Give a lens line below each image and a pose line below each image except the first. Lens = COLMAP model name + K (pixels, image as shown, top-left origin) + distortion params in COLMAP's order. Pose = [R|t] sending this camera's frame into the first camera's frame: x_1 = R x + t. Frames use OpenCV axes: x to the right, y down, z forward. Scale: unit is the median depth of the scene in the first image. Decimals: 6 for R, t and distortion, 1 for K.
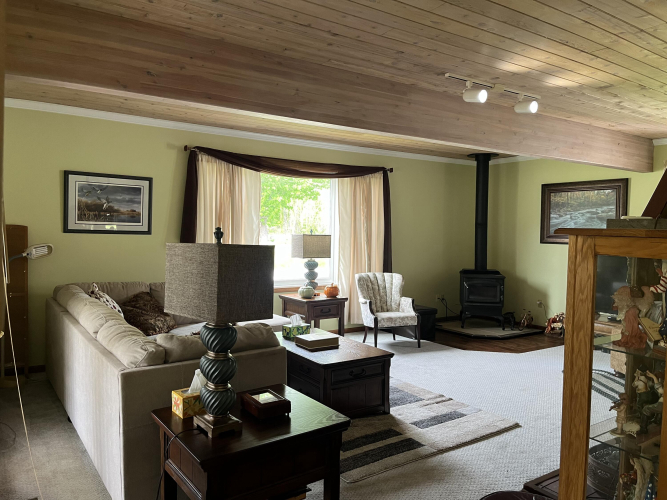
lens RADIAL K [[508.2, 0, 332.4], [0, 508.2, 246.4], [0, 0, 1]] dist [0.065555, -0.079559]
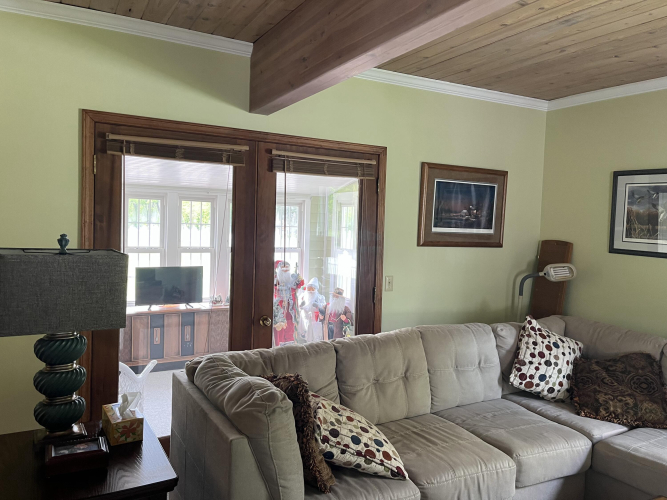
lens RADIAL K [[508.2, 0, 328.6], [0, 508.2, 241.8], [0, 0, 1]] dist [0.065555, -0.079559]
pose [[-0.101999, 0.025150, -0.994467, 0.213419], [-0.072576, 0.996828, 0.032654, -0.028320], [0.992134, 0.075505, -0.099850, 0.498890]]
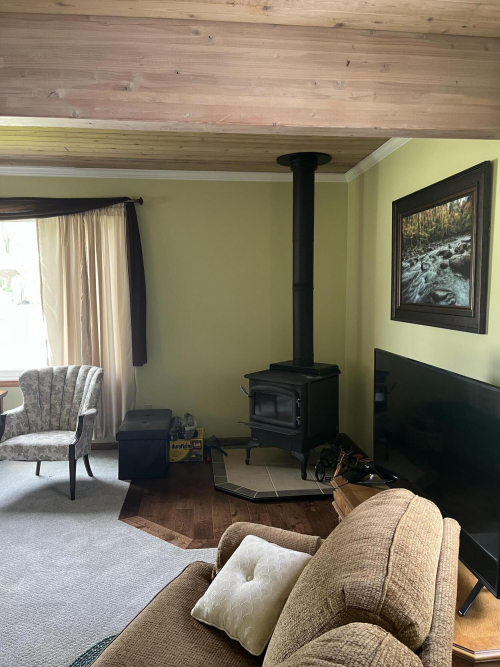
lens RADIAL K [[508.2, 0, 259.1], [0, 508.2, 340.6], [0, 0, 1]] dist [0.065555, -0.079559]
pose [[0.883657, 0.028098, -0.467290, 0.590056], [0.002223, 0.997934, 0.064210, -0.020569], [0.468129, -0.057778, 0.881769, 0.550350]]
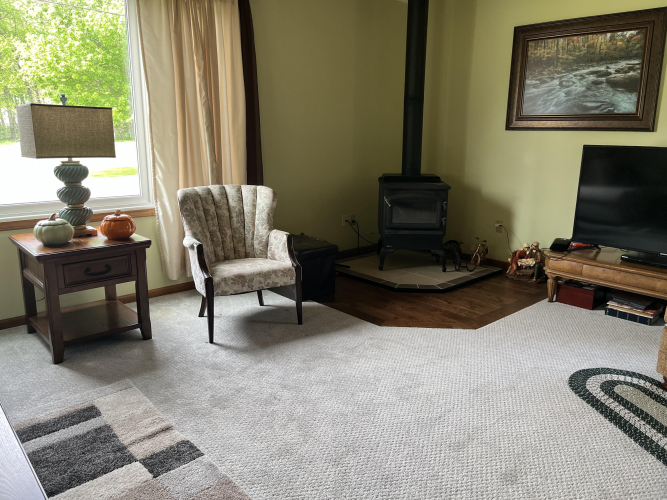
lens RADIAL K [[508.2, 0, 336.0], [0, 508.2, 247.8], [0, 0, 1]] dist [0.065555, -0.079559]
pose [[0.989353, -0.035367, 0.141171, 0.125141], [0.007002, 0.980466, 0.196563, 0.011815], [-0.145365, -0.193482, 0.970275, 0.452563]]
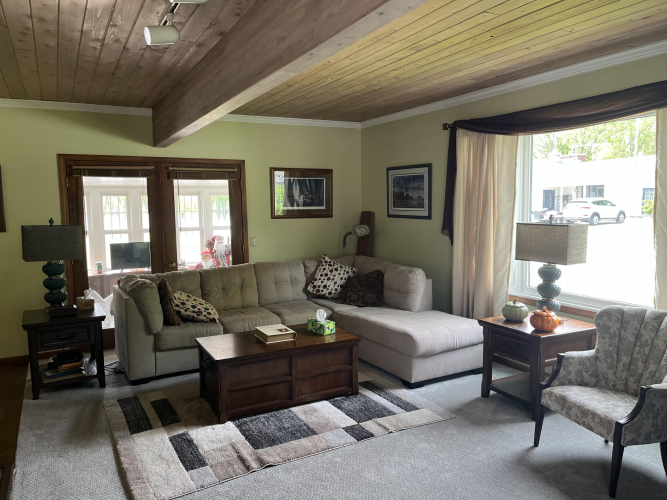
lens RADIAL K [[508.2, 0, 331.7], [0, 508.2, 252.3], [0, 0, 1]] dist [0.065555, -0.079559]
pose [[-0.107059, 0.083434, -0.990746, 0.563244], [-0.023569, 0.995980, 0.086422, -0.034036], [0.993973, 0.032603, -0.104663, 0.753115]]
